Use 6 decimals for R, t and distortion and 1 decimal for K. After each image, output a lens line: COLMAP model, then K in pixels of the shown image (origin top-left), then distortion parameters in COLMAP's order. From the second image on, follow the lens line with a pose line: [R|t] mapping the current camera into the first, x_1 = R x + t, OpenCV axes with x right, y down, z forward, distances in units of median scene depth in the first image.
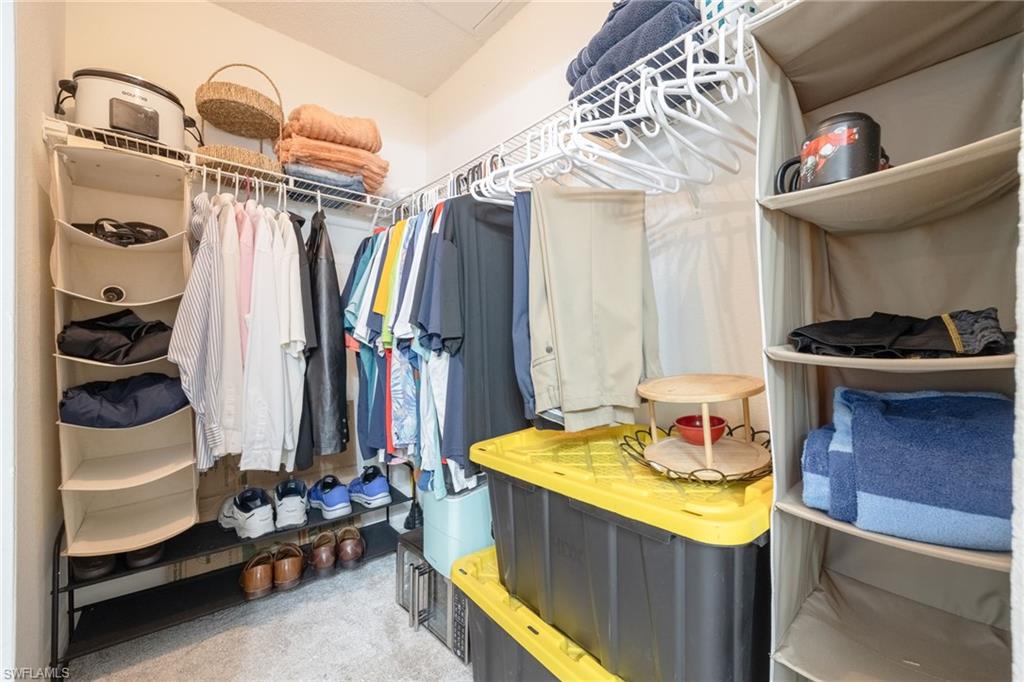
lens RADIAL K [[412.9, 0, 511.4], [0, 412.9, 339.3], [0, 0, 1]] dist [0.001194, 0.000130]
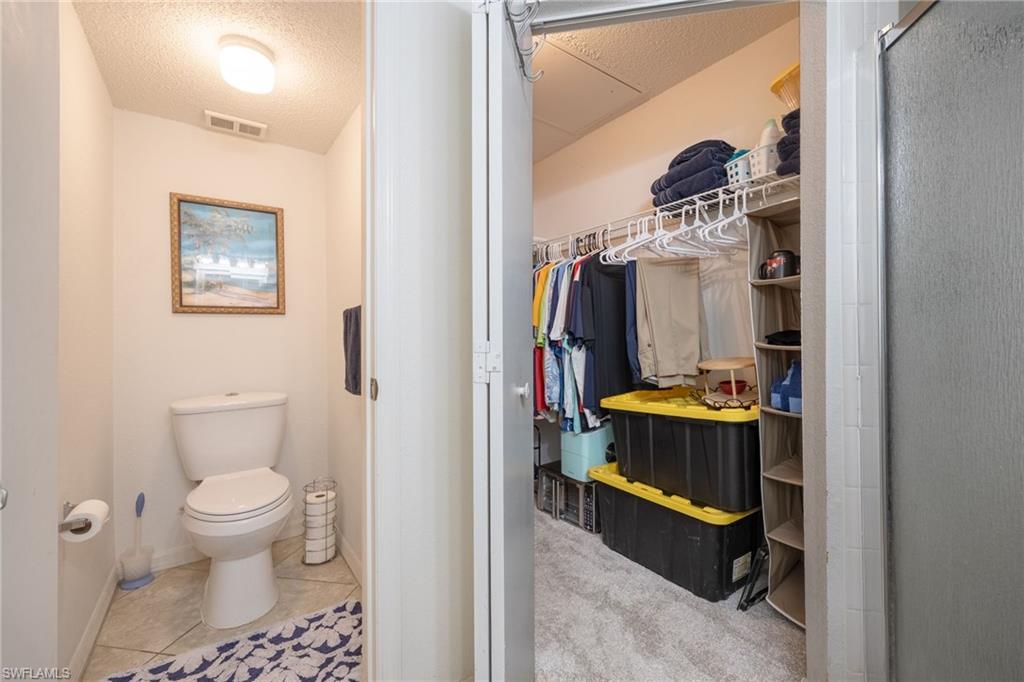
lens RADIAL K [[433.1, 0, 510.0], [0, 433.1, 336.1], [0, 0, 1]] dist [0.000248, -0.000003]
pose [[0.995900, -0.017001, -0.088844, -0.348046], [0.016549, 0.999846, -0.005823, -0.015490], [0.088929, 0.004329, 0.996029, -0.987747]]
